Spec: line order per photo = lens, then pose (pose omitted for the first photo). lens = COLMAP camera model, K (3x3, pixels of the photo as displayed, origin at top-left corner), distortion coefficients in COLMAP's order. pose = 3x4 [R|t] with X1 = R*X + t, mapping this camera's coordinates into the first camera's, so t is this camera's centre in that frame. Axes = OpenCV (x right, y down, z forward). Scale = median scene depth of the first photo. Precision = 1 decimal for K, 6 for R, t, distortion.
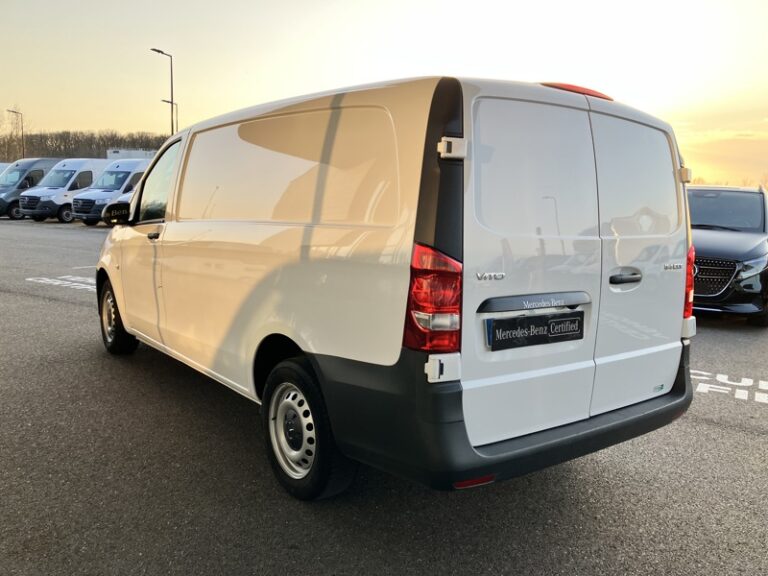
lens RADIAL K [[640.2, 0, 384.0], [0, 640.2, 288.0], [0, 0, 1]] dist [-0.010868, -0.011499]
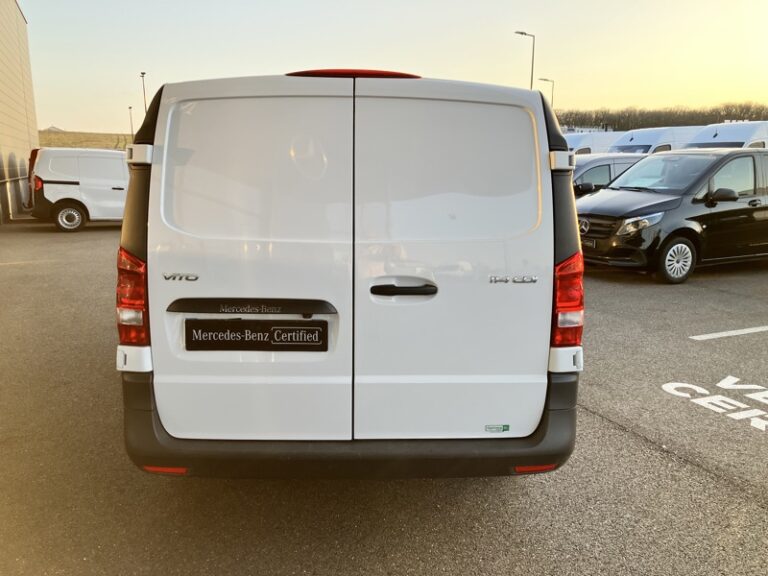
lens RADIAL K [[618.5, 0, 384.0], [0, 618.5, 288.0], [0, 0, 1]] dist [0.033252, -0.003266]
pose [[0.818082, 0.083451, -0.569016, 0.906354], [-0.058333, 0.996354, 0.062257, -0.073855], [0.572136, -0.017739, 0.819967, 0.335836]]
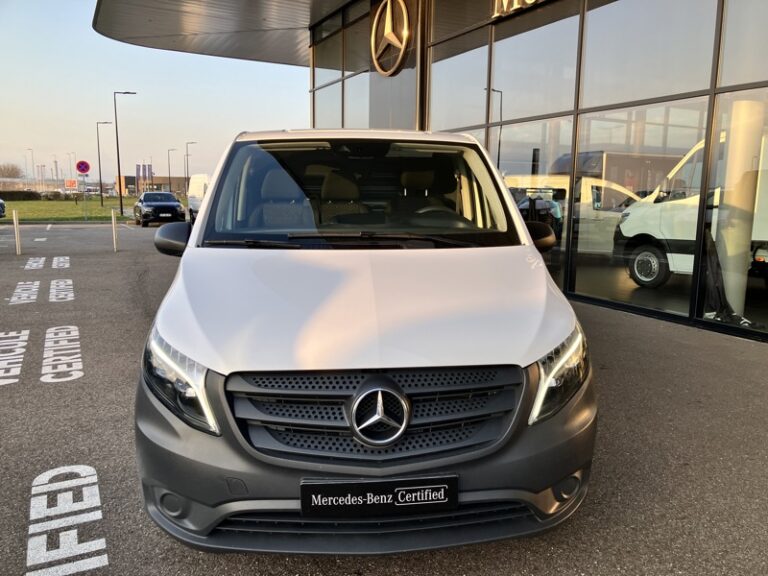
lens RADIAL K [[640.2, 0, 384.0], [0, 640.2, 288.0], [0, 0, 1]] dist [-0.010868, -0.011499]
pose [[-0.843919, -0.131287, 0.520159, -1.109880], [0.029766, 0.956640, 0.289747, -0.494509], [-0.535645, 0.260006, -0.803419, 3.173535]]
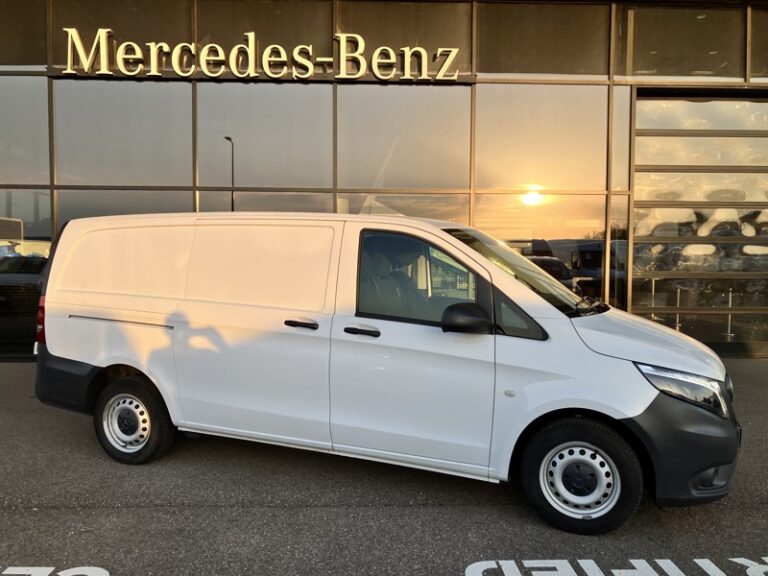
lens RADIAL K [[646.9, 0, 382.2], [0, 646.9, 301.1], [0, 0, 1]] dist [-0.002362, -0.002982]
pose [[-0.834295, -0.017910, -0.551027, 0.815503], [-0.122740, 0.980422, 0.153970, -0.455621], [0.537482, 0.196089, -0.820160, 3.368663]]
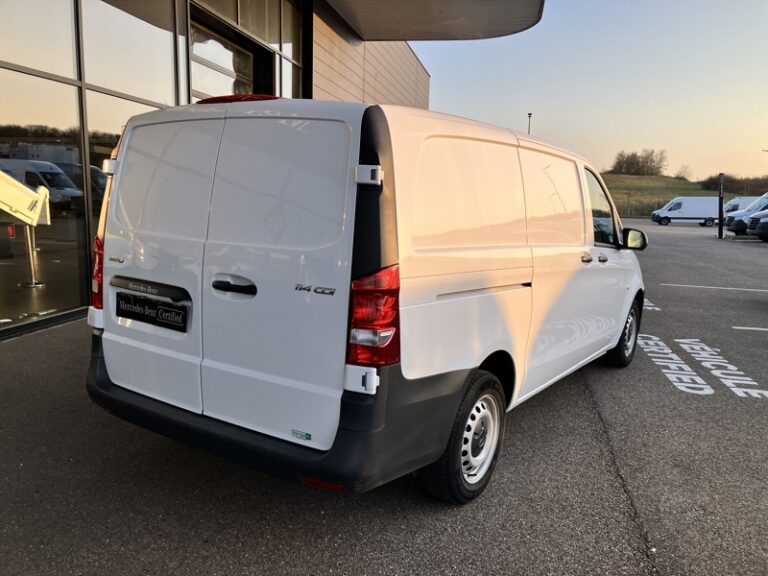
lens RADIAL K [[617.4, 0, 384.0], [0, 617.4, 288.0], [0, 0, 1]] dist [0.007809, 0.006451]
pose [[0.345058, 0.119351, -0.930962, 1.438493], [-0.148617, 0.986317, 0.071364, -0.123482], [0.926740, 0.113732, 0.358074, 0.964004]]
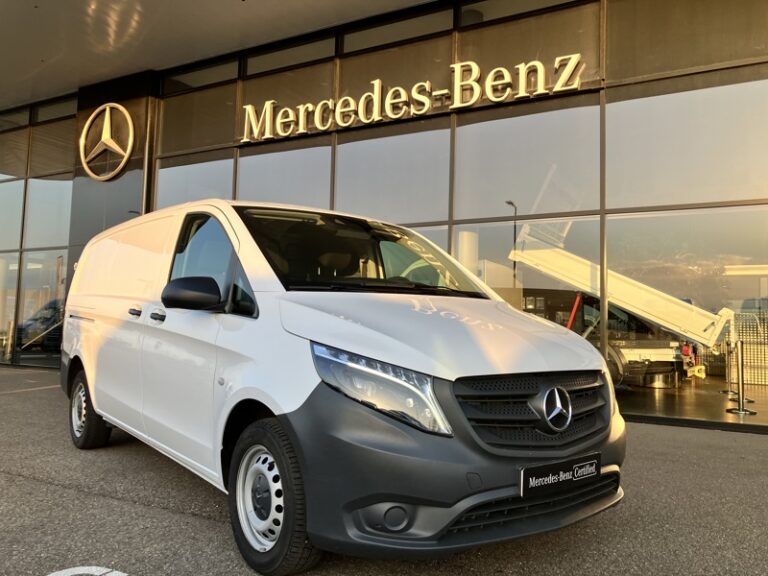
lens RADIAL K [[642.1, 0, 384.0], [0, 642.1, 288.0], [0, 0, 1]] dist [-0.005821, -0.003810]
pose [[-0.996956, -0.073199, -0.026843, -0.412888], [-0.074963, 0.994584, 0.071993, -0.353183], [0.021428, 0.073787, -0.997044, 3.553954]]
